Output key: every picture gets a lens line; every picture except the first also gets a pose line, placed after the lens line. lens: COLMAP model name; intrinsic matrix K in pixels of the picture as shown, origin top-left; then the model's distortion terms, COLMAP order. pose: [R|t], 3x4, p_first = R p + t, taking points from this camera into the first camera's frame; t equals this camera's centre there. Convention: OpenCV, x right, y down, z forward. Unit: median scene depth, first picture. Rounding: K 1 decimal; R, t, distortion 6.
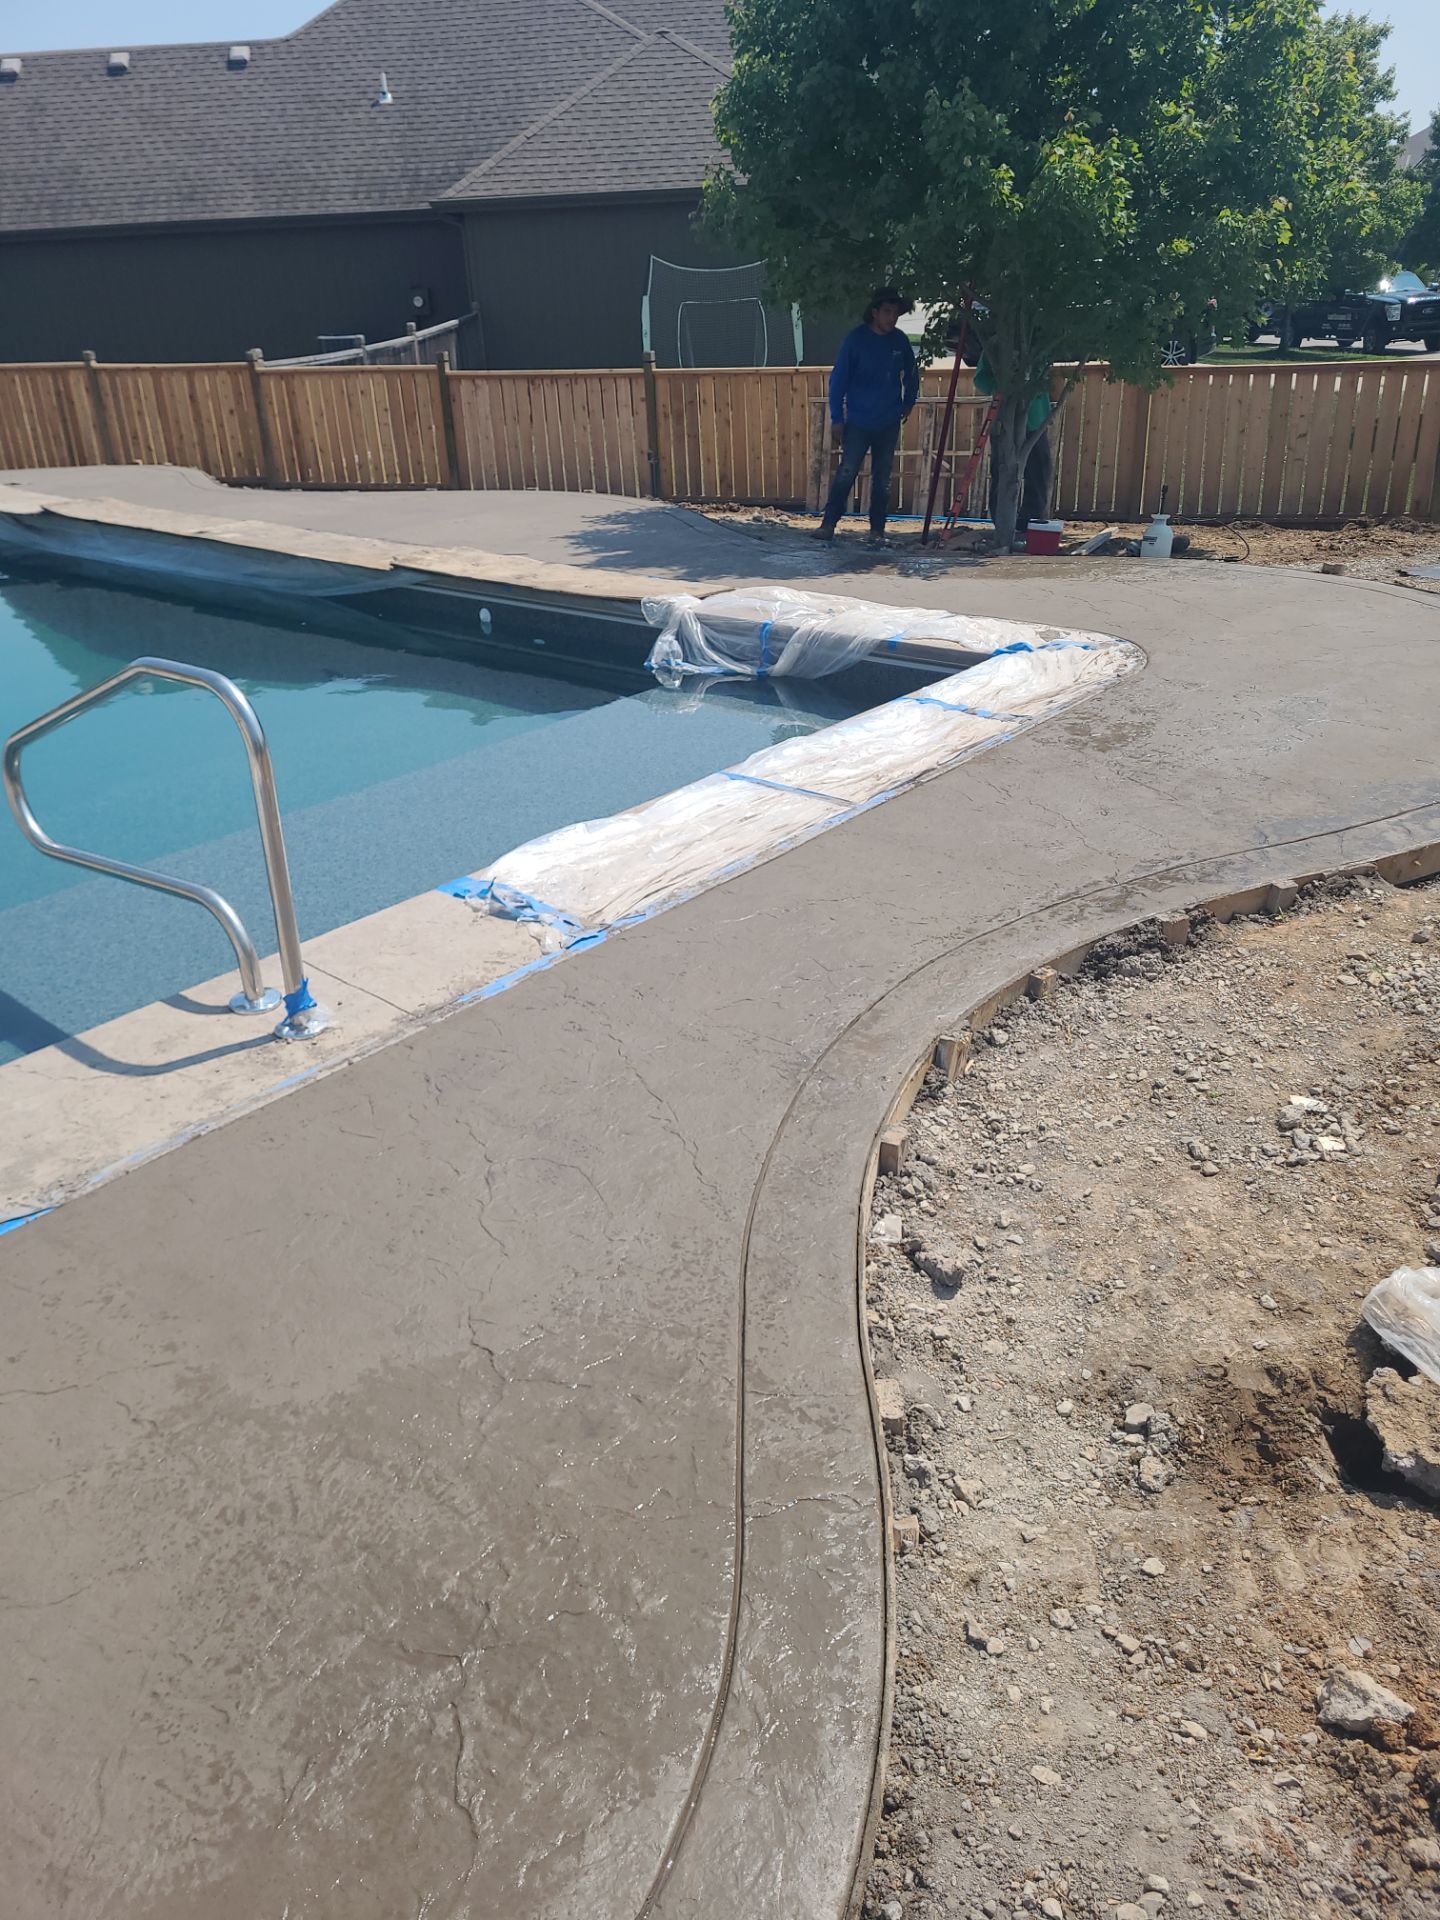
lens RADIAL K [[1387.3, 0, 720.0], [0, 1387.3, 960.0], [0, 0, 1]] dist [0.058075, -0.046901]
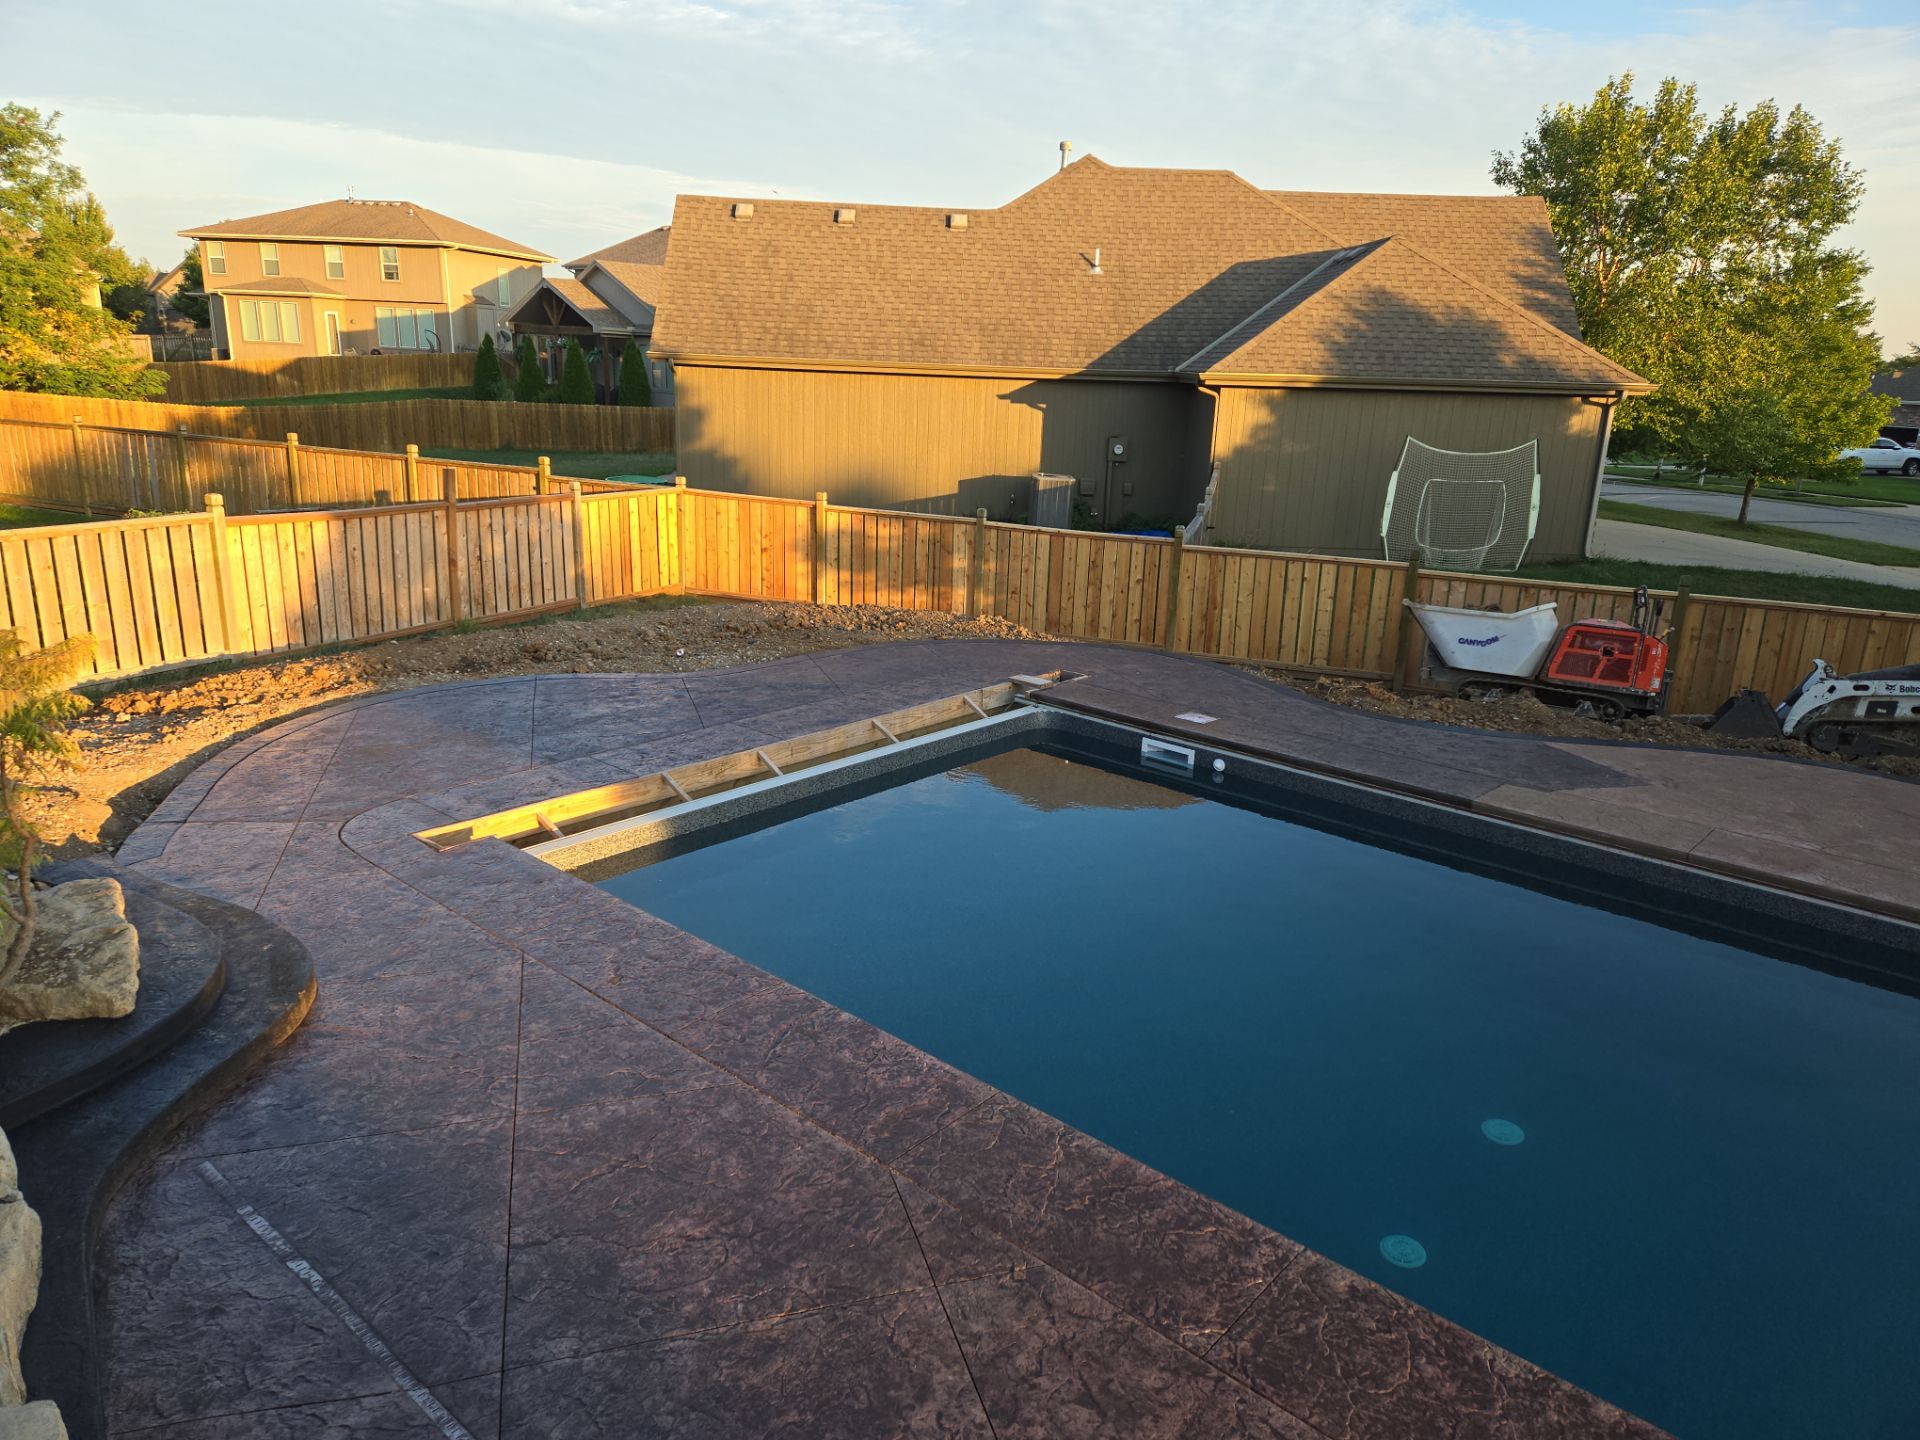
lens RADIAL K [[1242.9, 0, 960.0], [0, 1242.9, 720.0], [0, 0, 1]] dist [0.094082, -0.065769]
pose [[0.996469, 0.079977, 0.025561, -0.340934], [-0.074055, 0.980633, -0.181313, -0.089946], [-0.039567, 0.178780, 0.983093, 0.116416]]
